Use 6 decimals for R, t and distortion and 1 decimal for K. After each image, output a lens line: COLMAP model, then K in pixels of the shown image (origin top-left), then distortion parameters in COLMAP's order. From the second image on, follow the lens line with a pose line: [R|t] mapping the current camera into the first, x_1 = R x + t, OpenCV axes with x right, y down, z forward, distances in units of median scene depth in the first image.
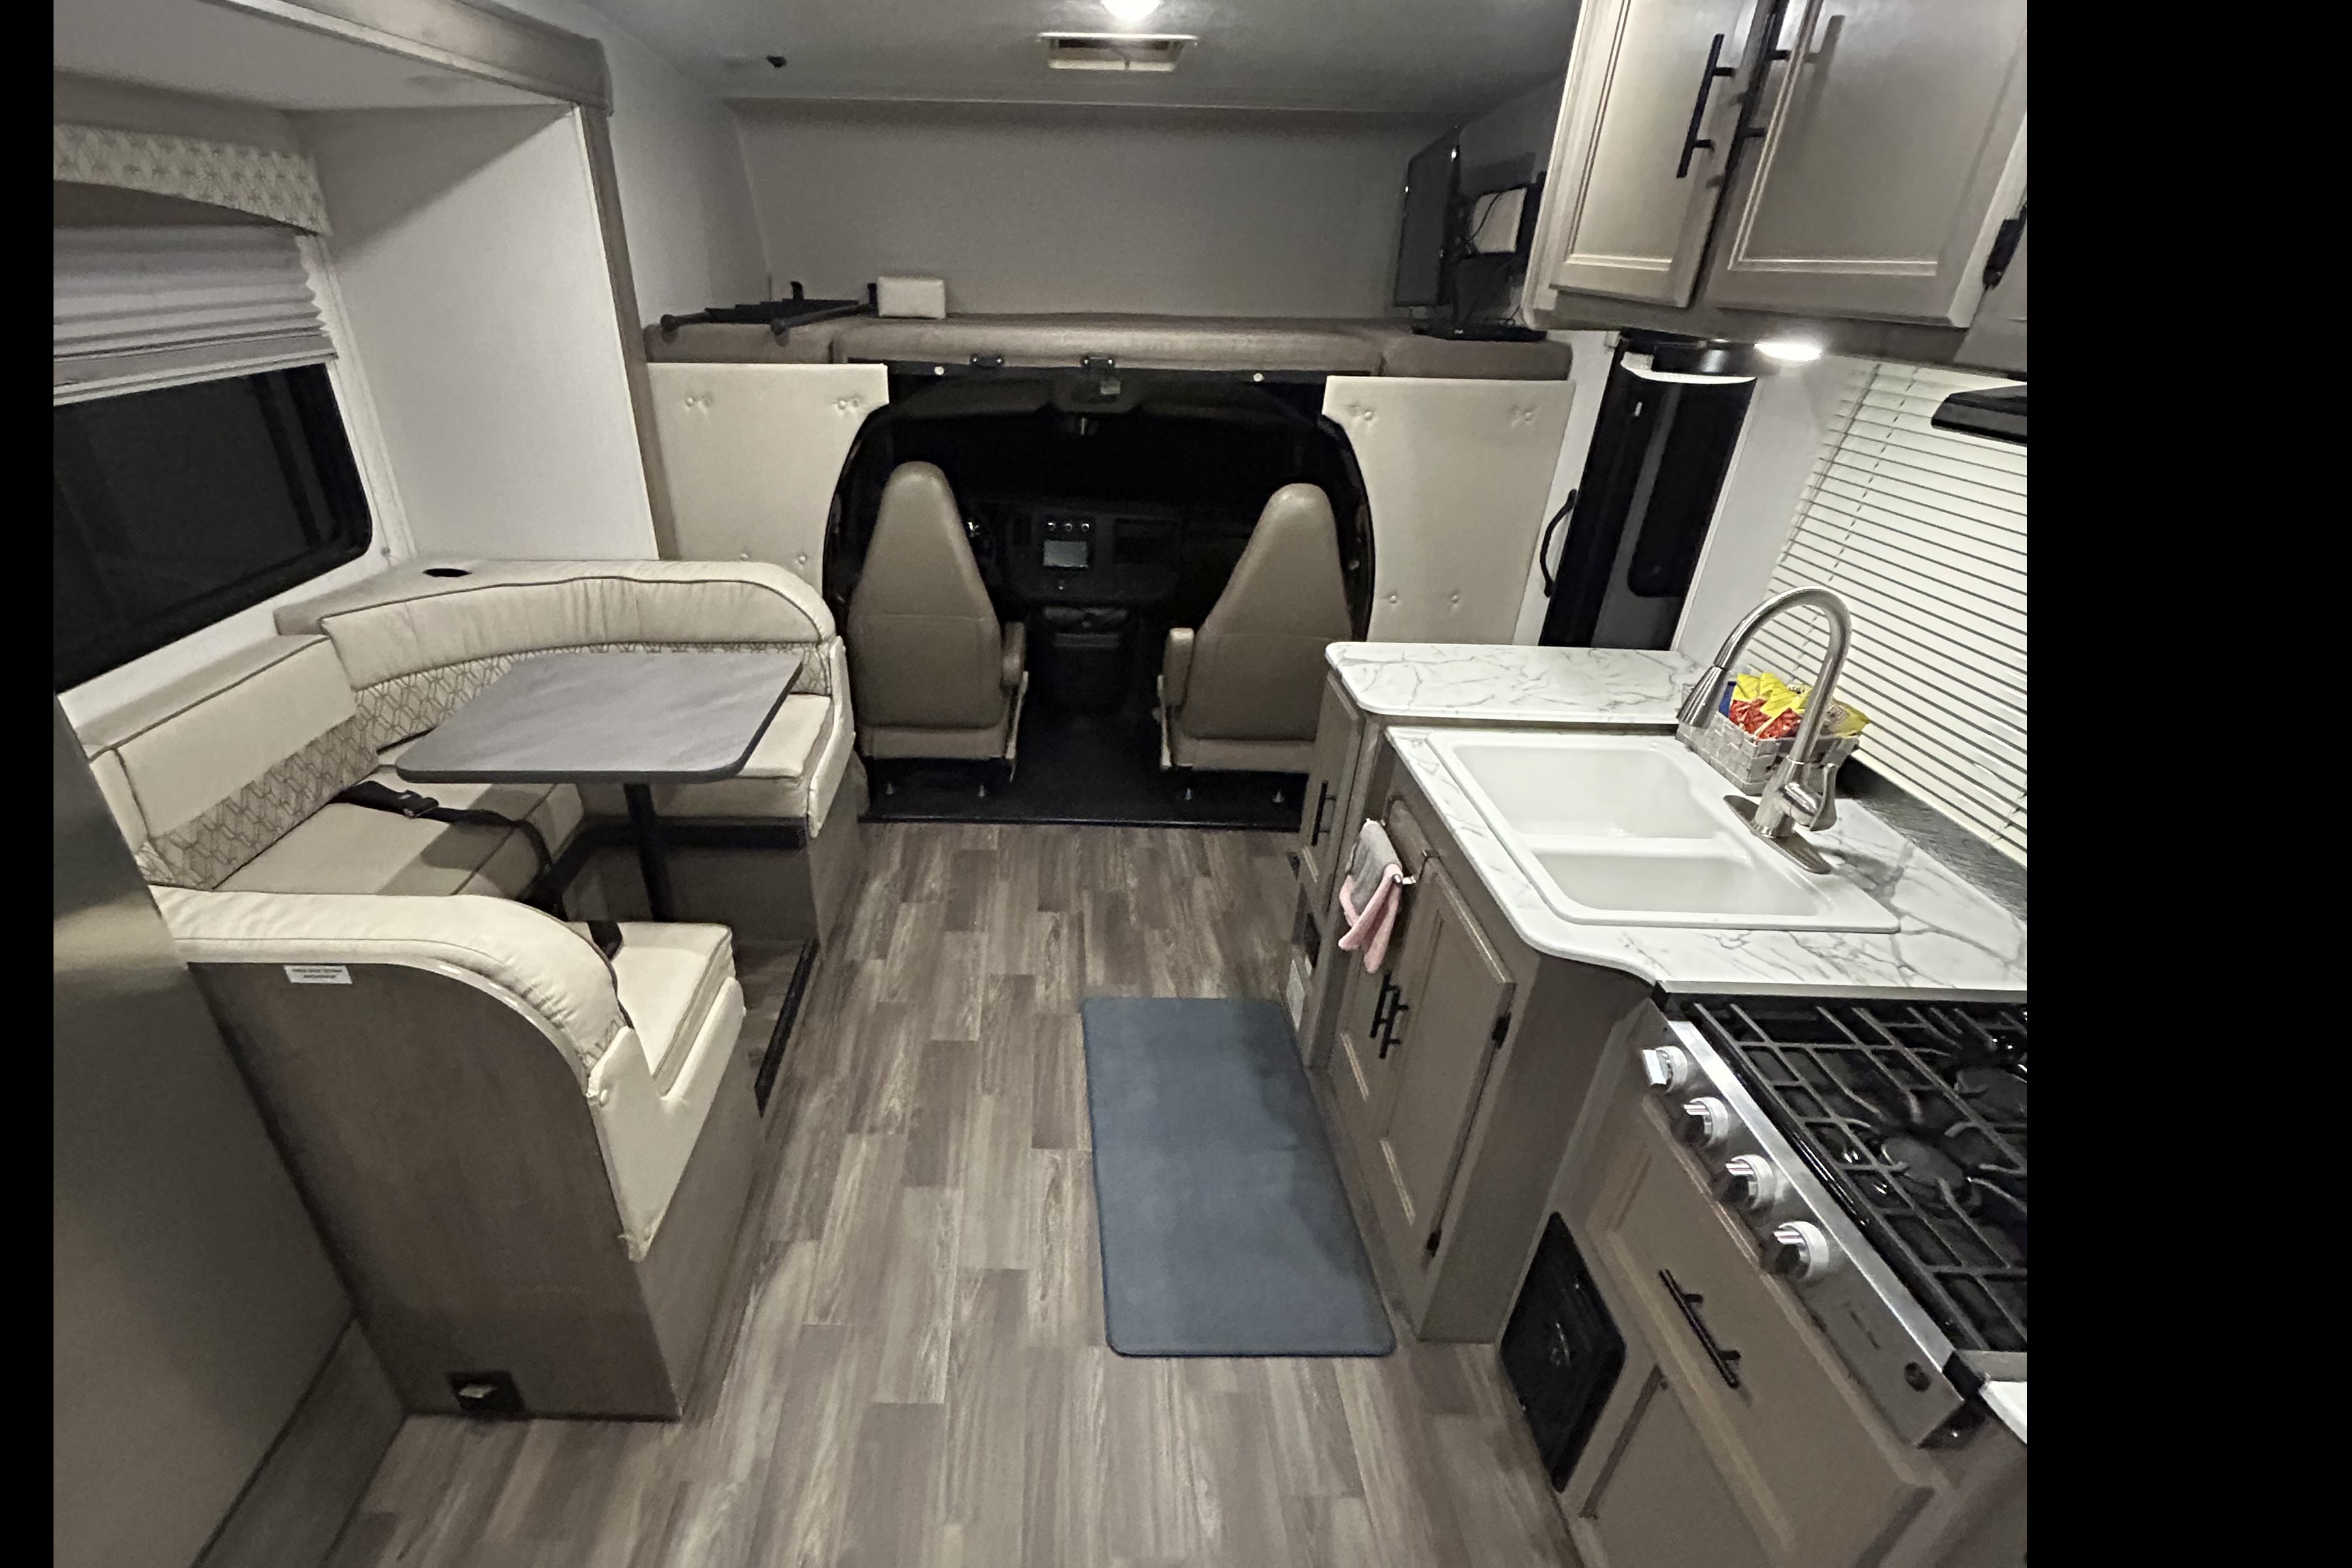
lens RADIAL K [[1032.0, 0, 1032.2], [0, 1032.0, 852.8], [0, 0, 1]] dist [-0.000133, 0.000028]
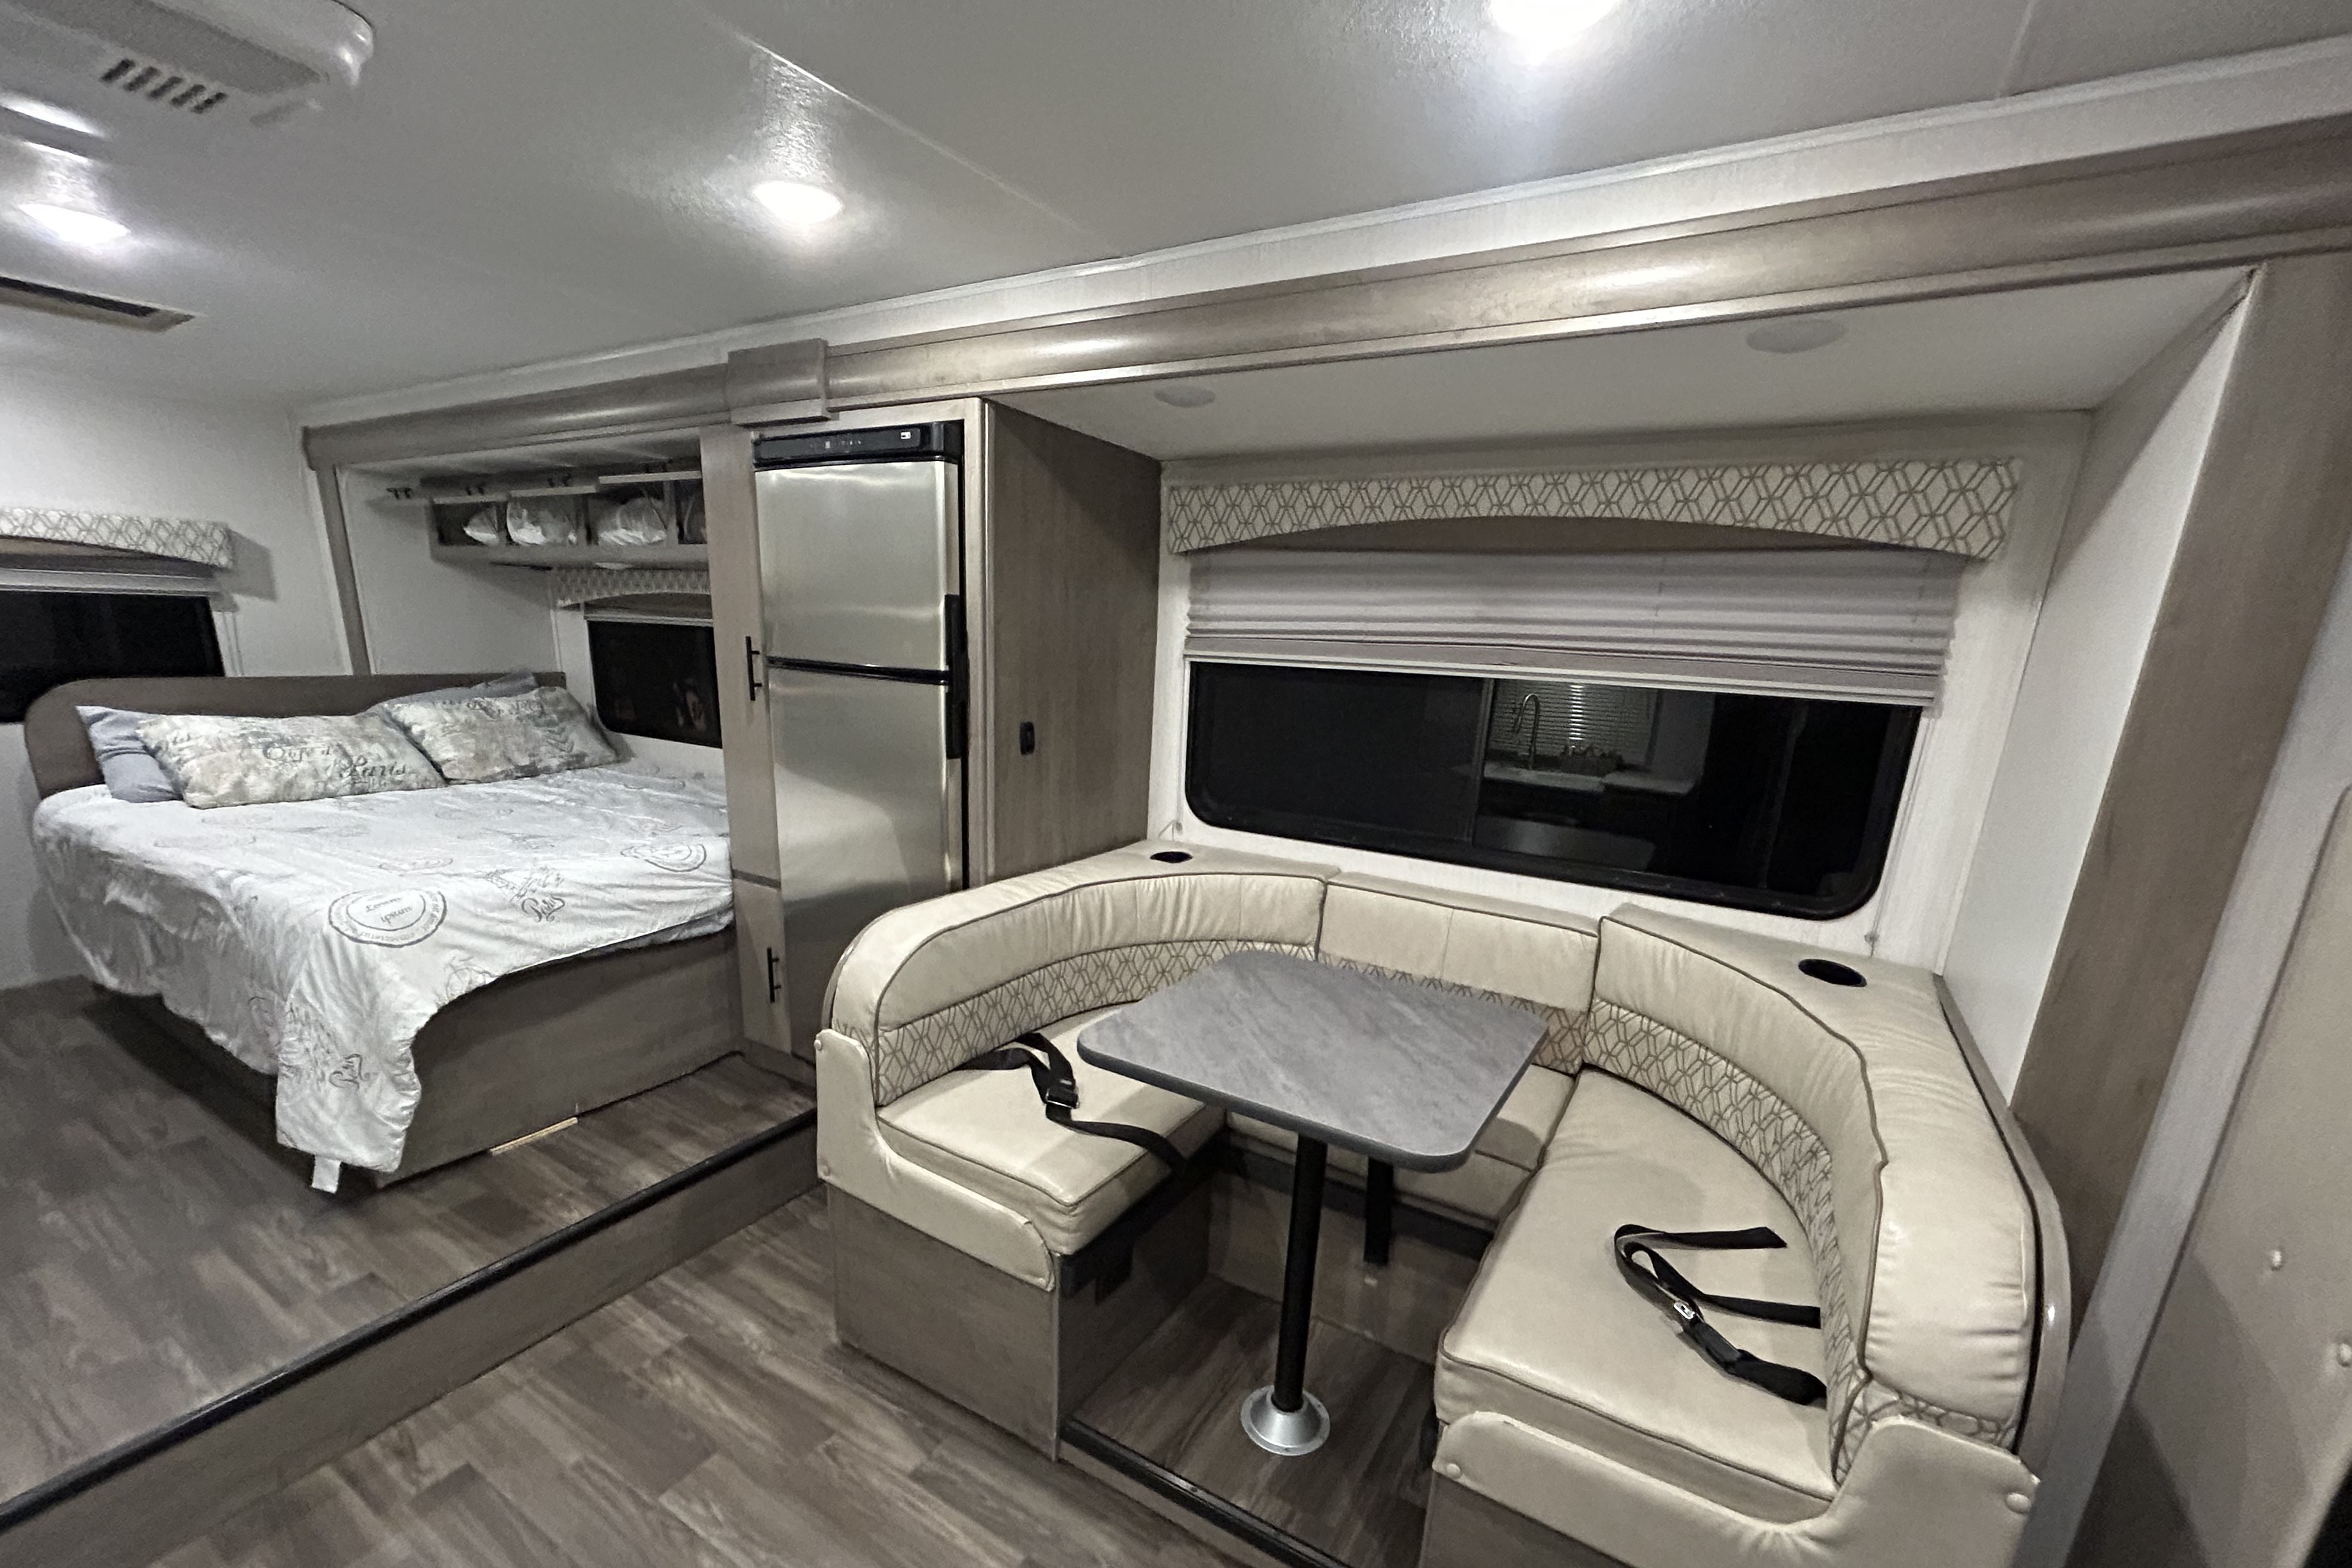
lens RADIAL K [[972.6, 0, 1178.8], [0, 972.6, 892.6], [0, 0, 1]] dist [0.001031, 0.000513]
pose [[-0.502104, 0.204134, -0.840370, 0.312908], [-0.477781, 0.744499, 0.466311, -0.564087], [0.720845, 0.635649, -0.276284, 1.122521]]
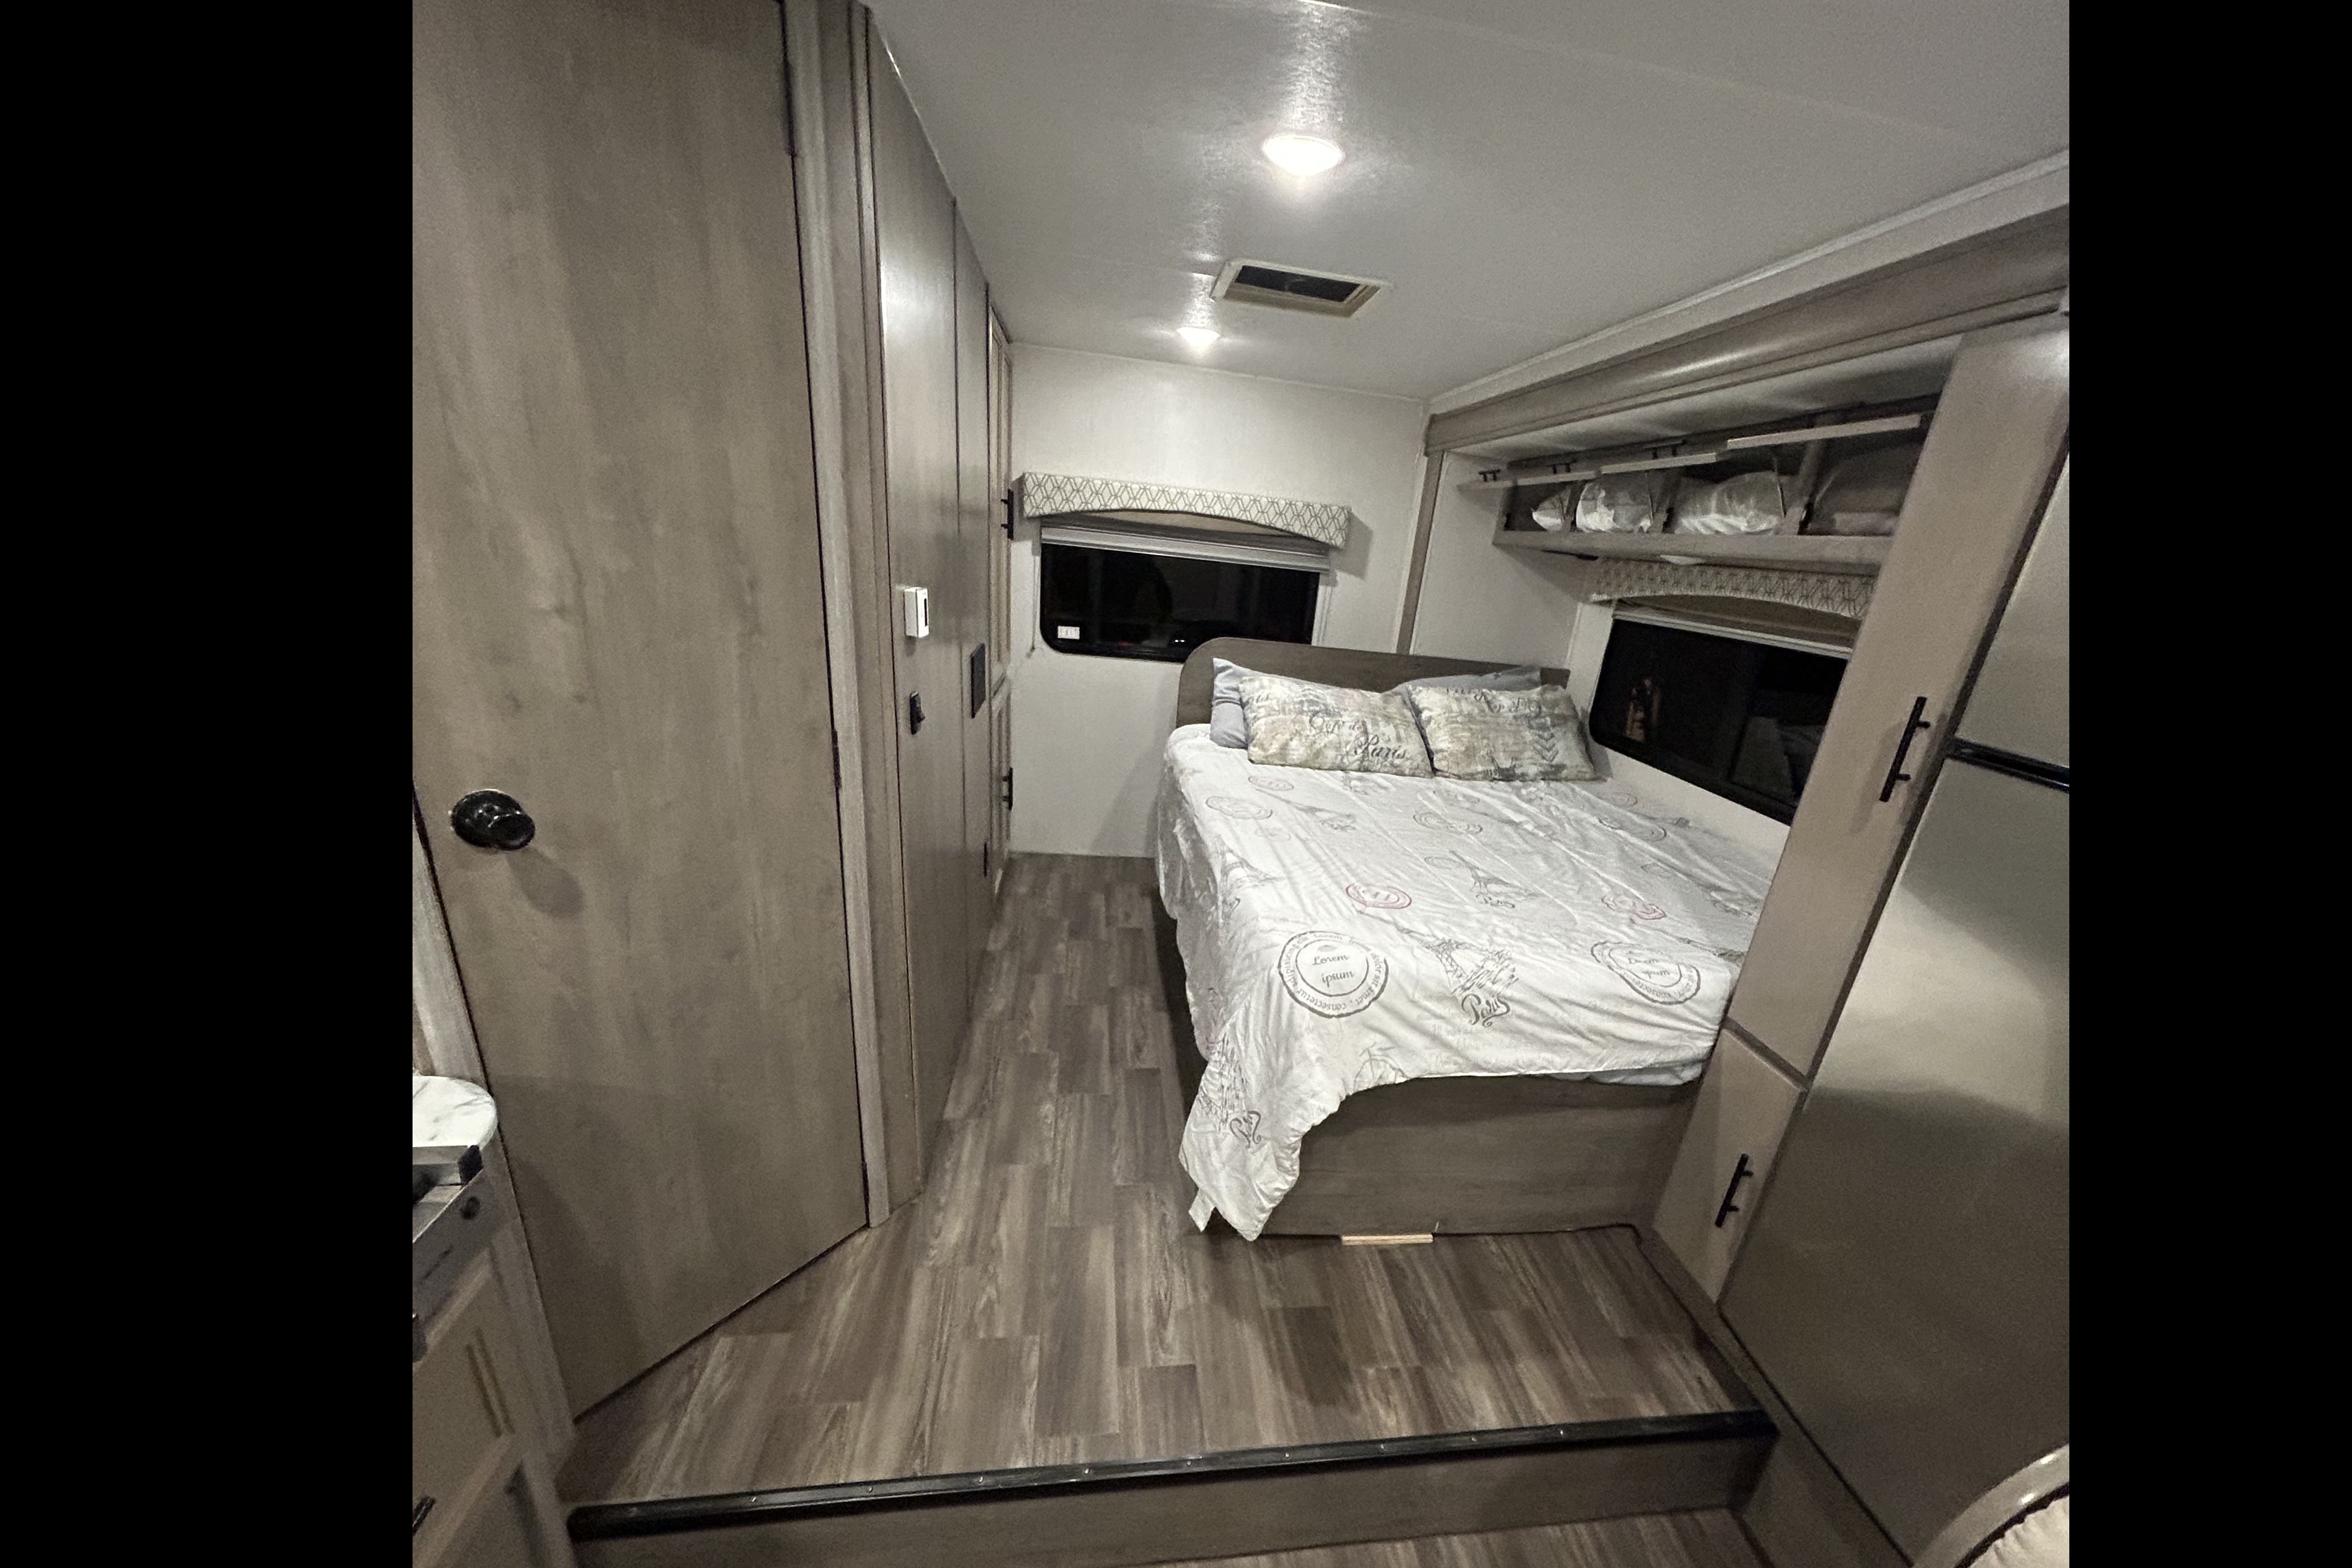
lens RADIAL K [[888.2, 0, 1236.2], [0, 888.2, 895.0], [0, 0, 1]] dist [0.002150, -0.000026]
pose [[-0.979967, -0.038282, -0.195448, 0.103973], [-0.178743, 0.601894, 0.778316, -0.299487], [0.087843, 0.797658, -0.596678, 0.640949]]
